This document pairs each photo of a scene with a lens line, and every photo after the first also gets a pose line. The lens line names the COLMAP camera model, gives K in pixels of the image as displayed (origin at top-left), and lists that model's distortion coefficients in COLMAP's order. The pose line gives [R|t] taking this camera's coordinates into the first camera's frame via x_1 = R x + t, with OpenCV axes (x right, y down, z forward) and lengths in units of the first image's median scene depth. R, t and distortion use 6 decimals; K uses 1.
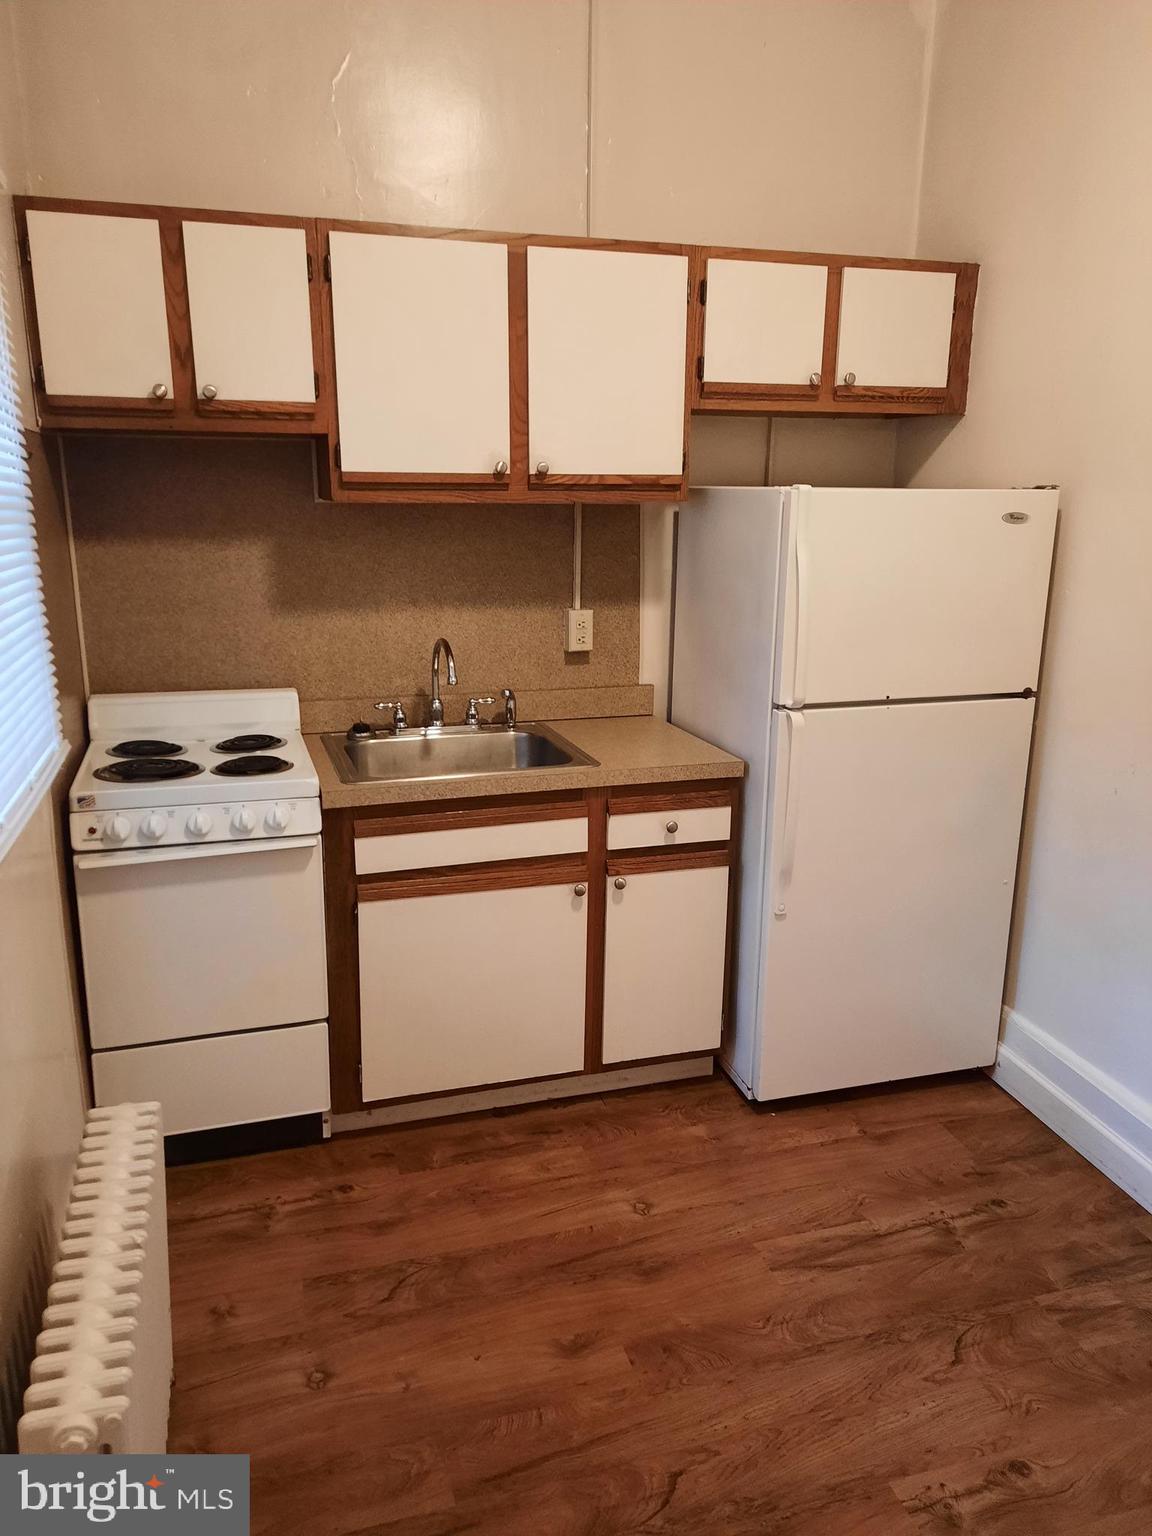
lens RADIAL K [[1119.9, 0, 575.1], [0, 1119.9, 769.9], [0, 0, 1]] dist [0.036560, -0.012104]
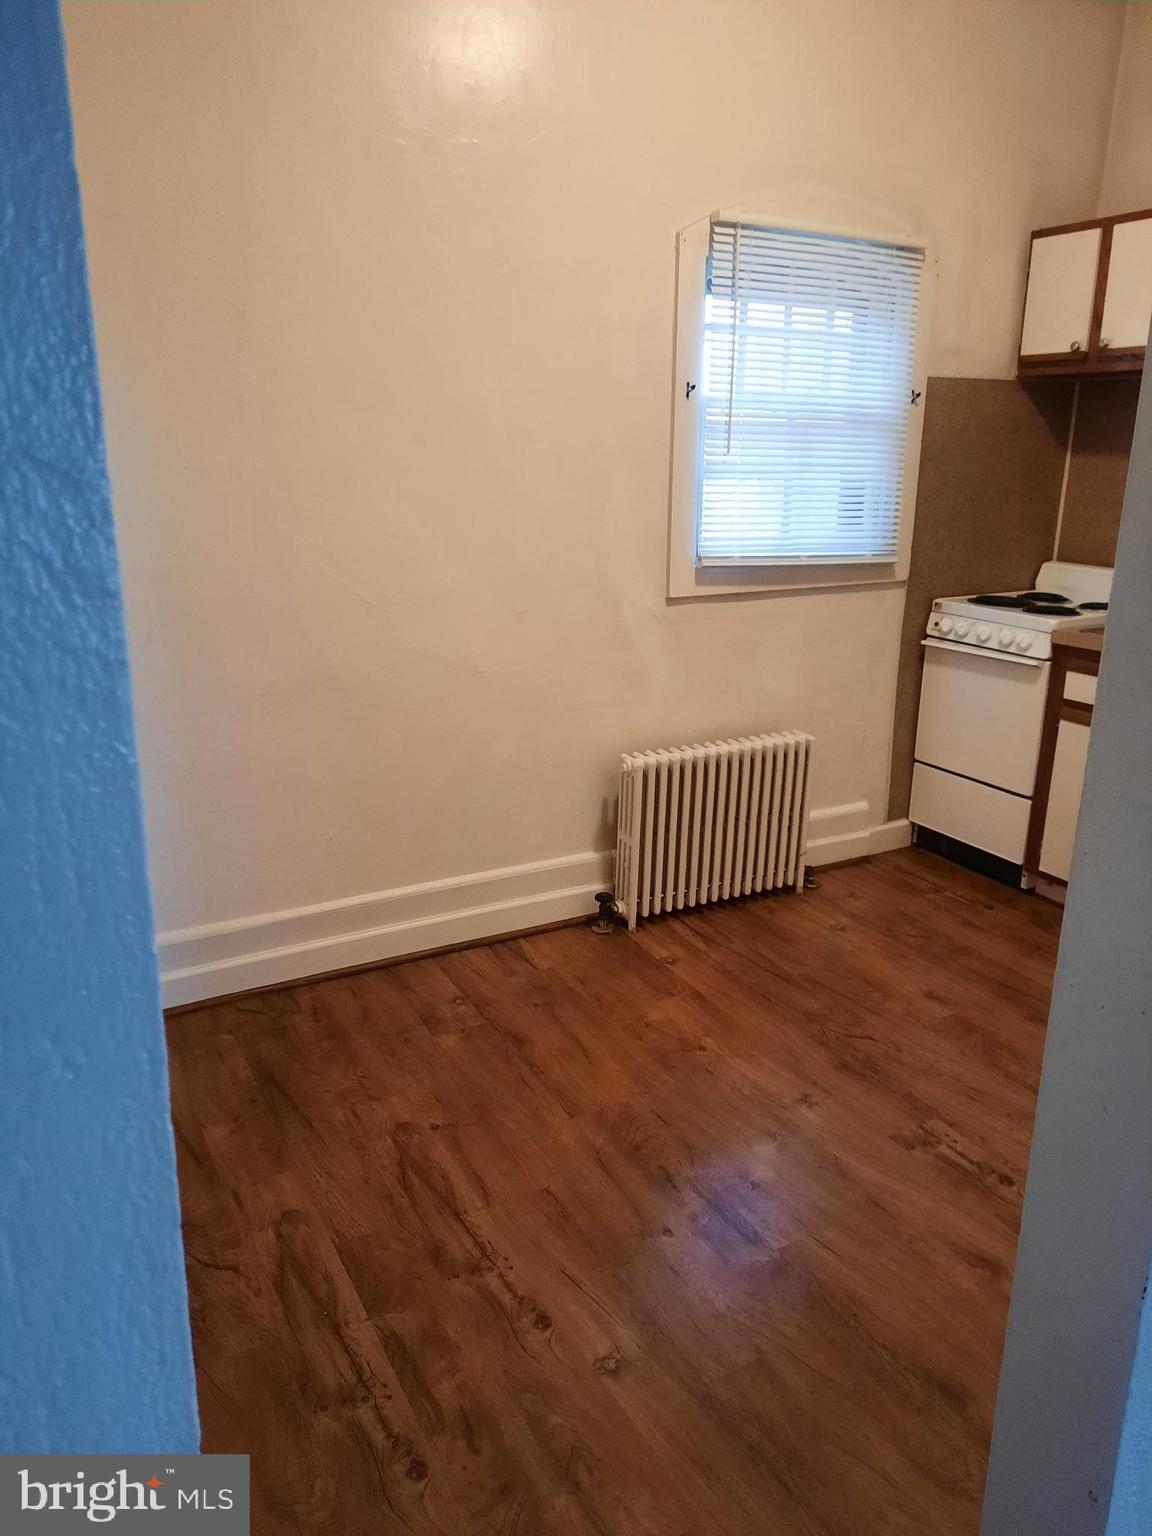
lens RADIAL K [[1119.9, 0, 576.5], [0, 1119.9, 766.4], [0, 0, 1]] dist [0.036560, -0.012104]
pose [[0.197601, 0.271138, -0.942039, 1.070923], [-0.247347, 0.943684, 0.219728, 0.018813], [0.948564, 0.189592, 0.253538, 0.114230]]
